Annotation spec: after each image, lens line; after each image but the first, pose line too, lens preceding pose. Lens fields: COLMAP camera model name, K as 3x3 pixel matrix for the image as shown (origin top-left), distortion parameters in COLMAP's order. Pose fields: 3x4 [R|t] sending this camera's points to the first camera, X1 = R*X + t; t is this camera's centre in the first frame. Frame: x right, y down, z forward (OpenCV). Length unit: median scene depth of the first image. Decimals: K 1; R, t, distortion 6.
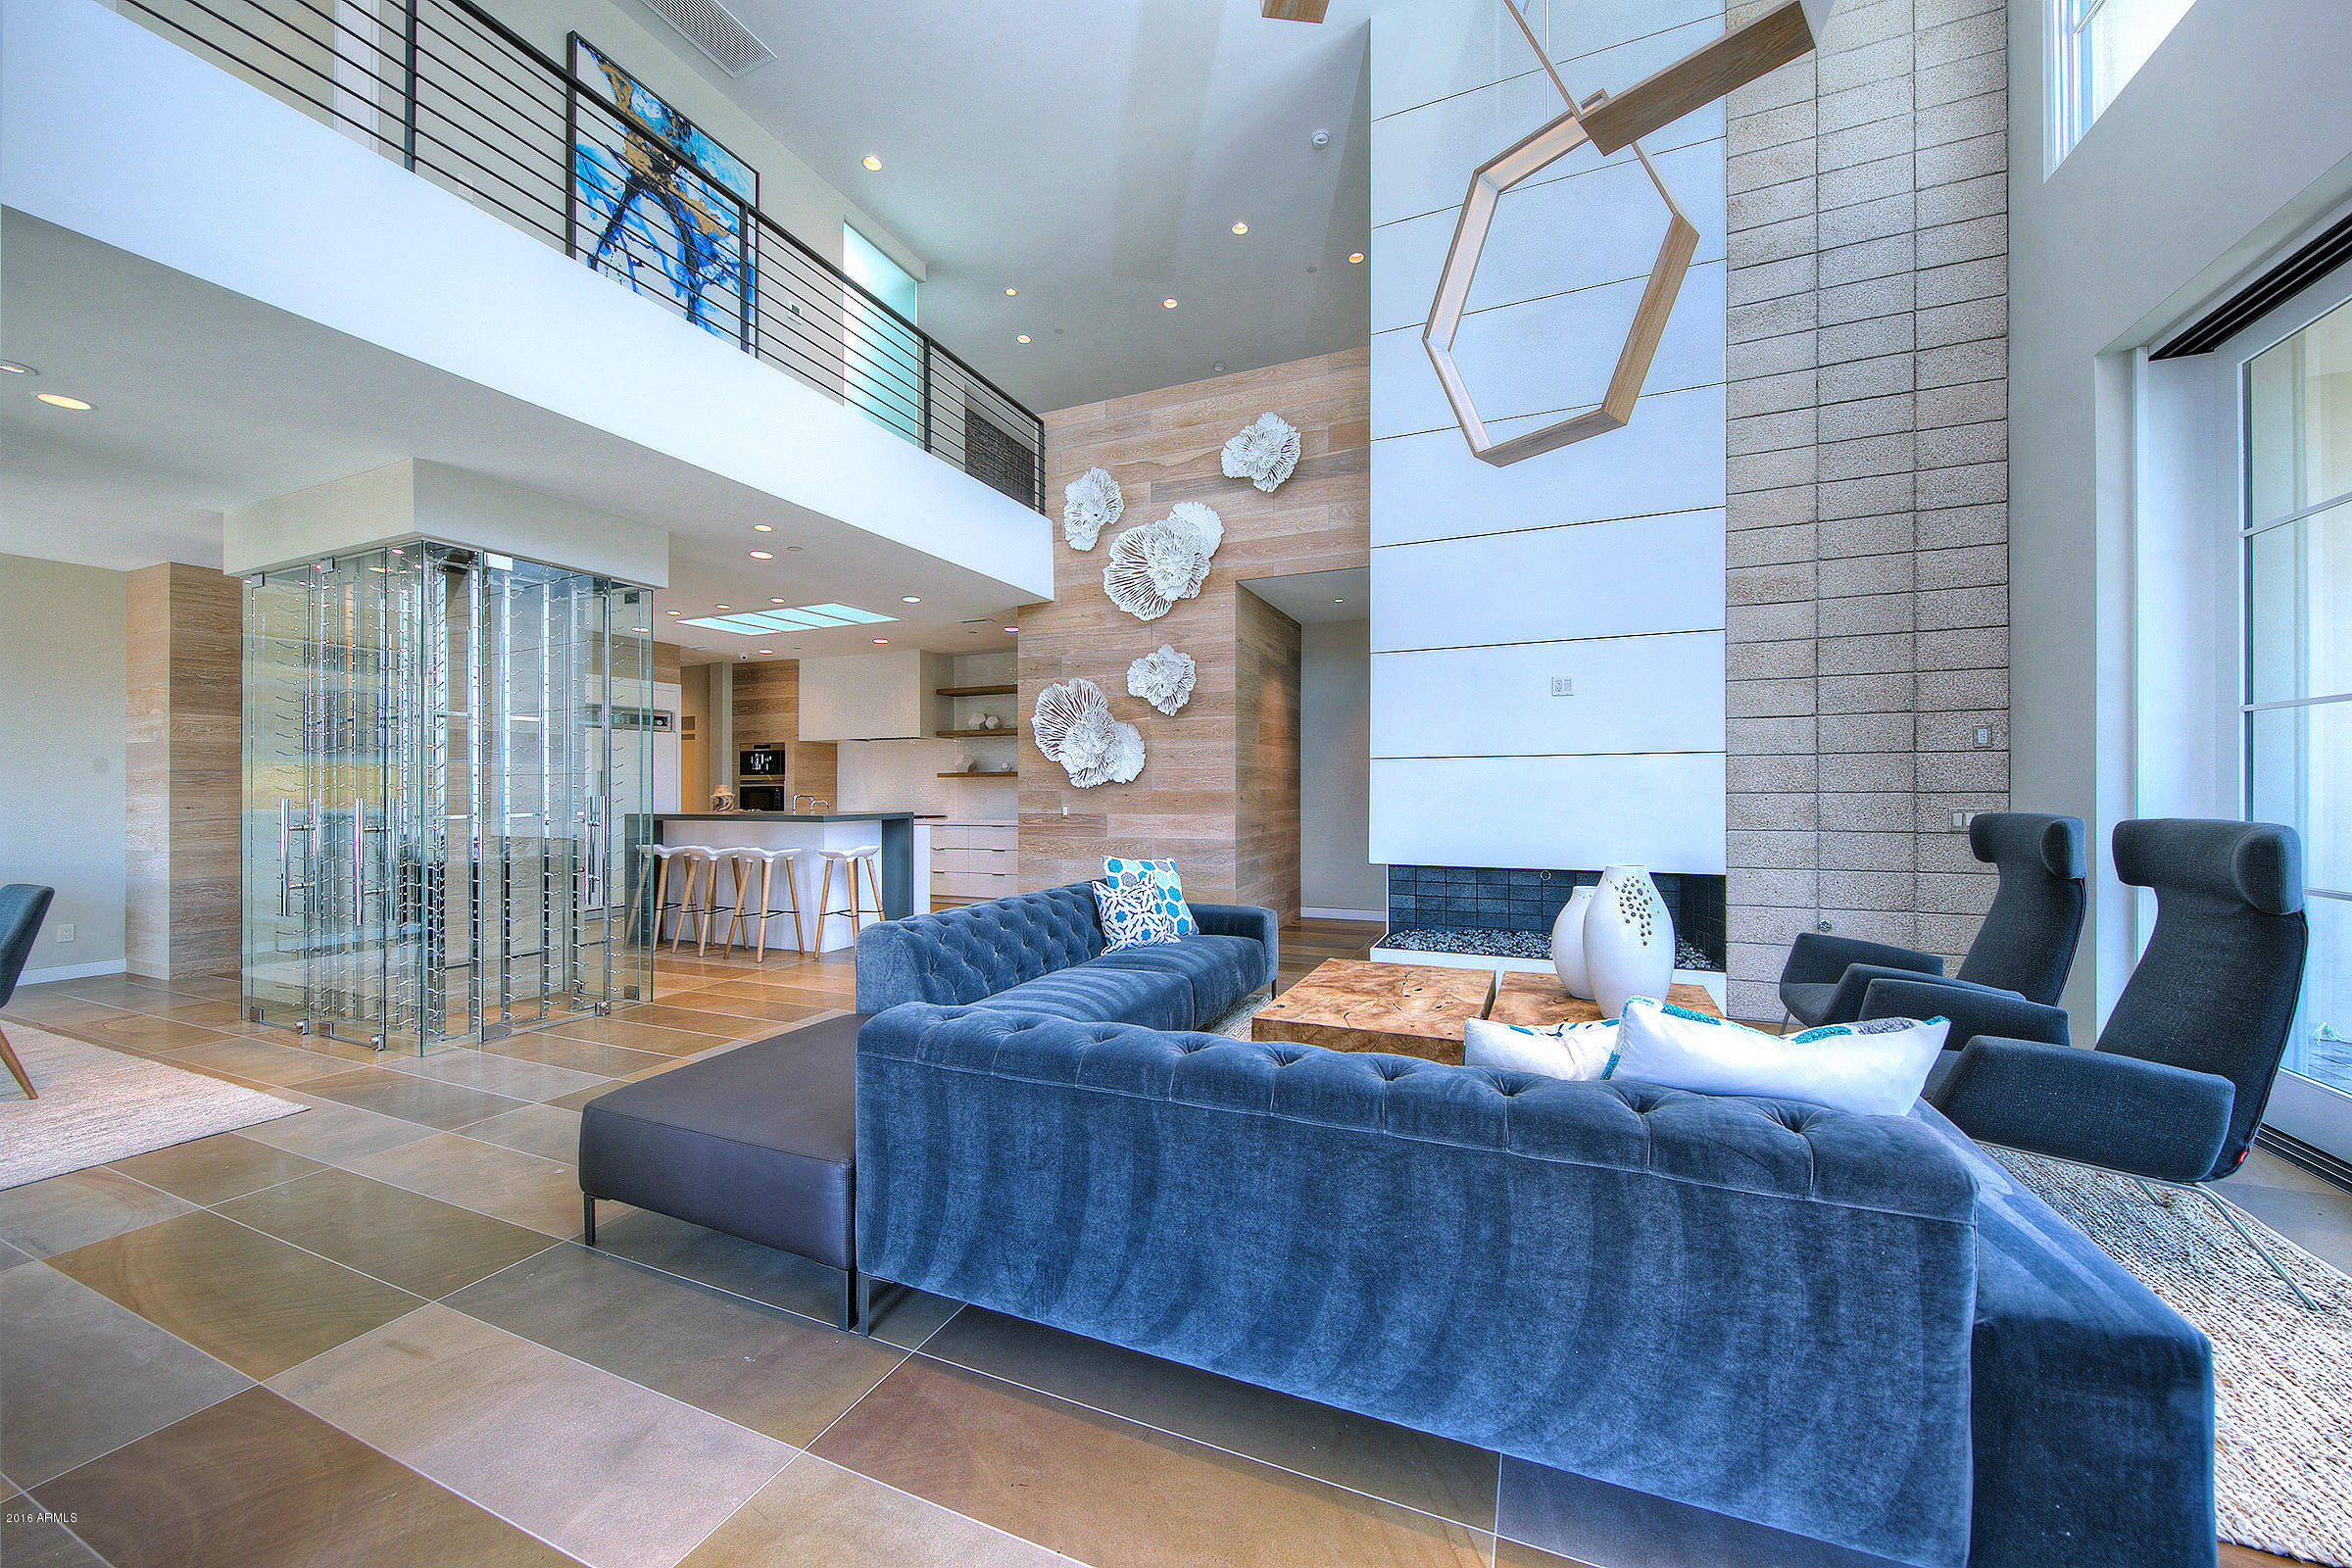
lens RADIAL K [[844.5, 0, 1176.0], [0, 844.5, 784.0], [0, 0, 1]] dist [0.000571, -0.000008]
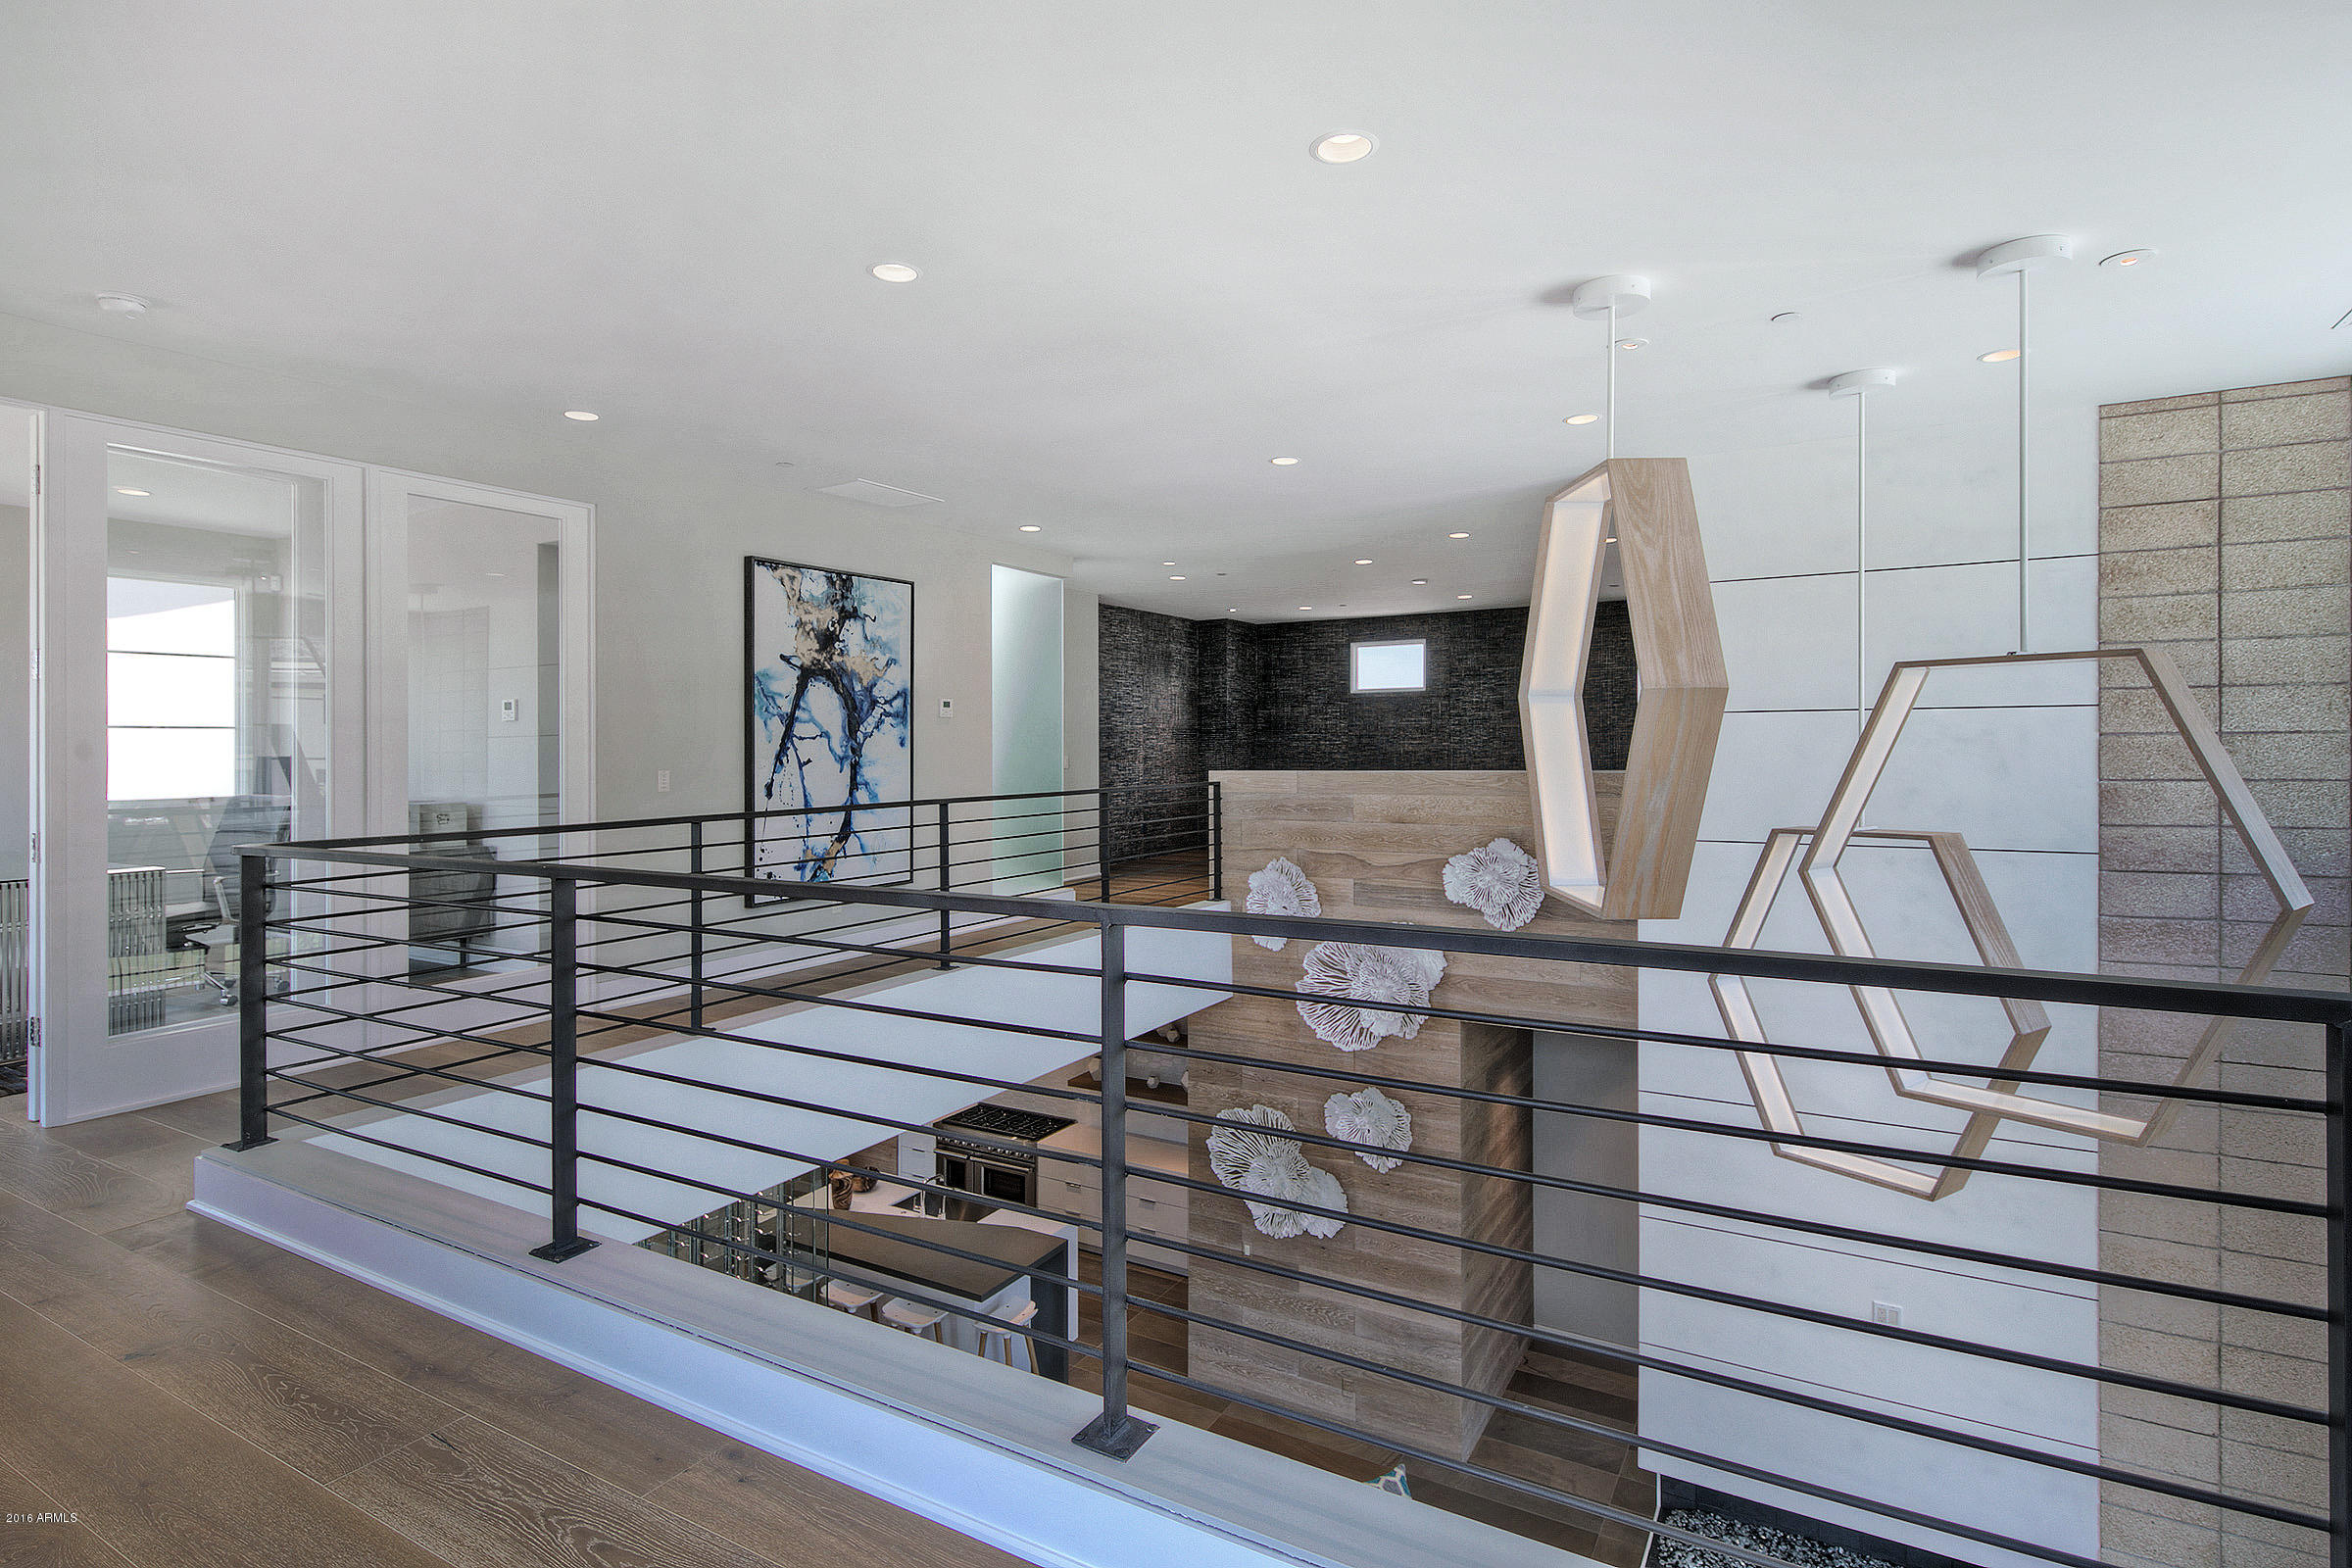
lens RADIAL K [[1130.7, 0, 1176.0], [0, 1130.7, 784.0], [0, 0, 1]] dist [0.009209, -0.000200]
pose [[0.994911, -0.004437, -0.100657, -0.098330], [0.005581, 0.999923, 0.011085, -0.499618], [0.100600, -0.011590, 0.994859, -0.143150]]
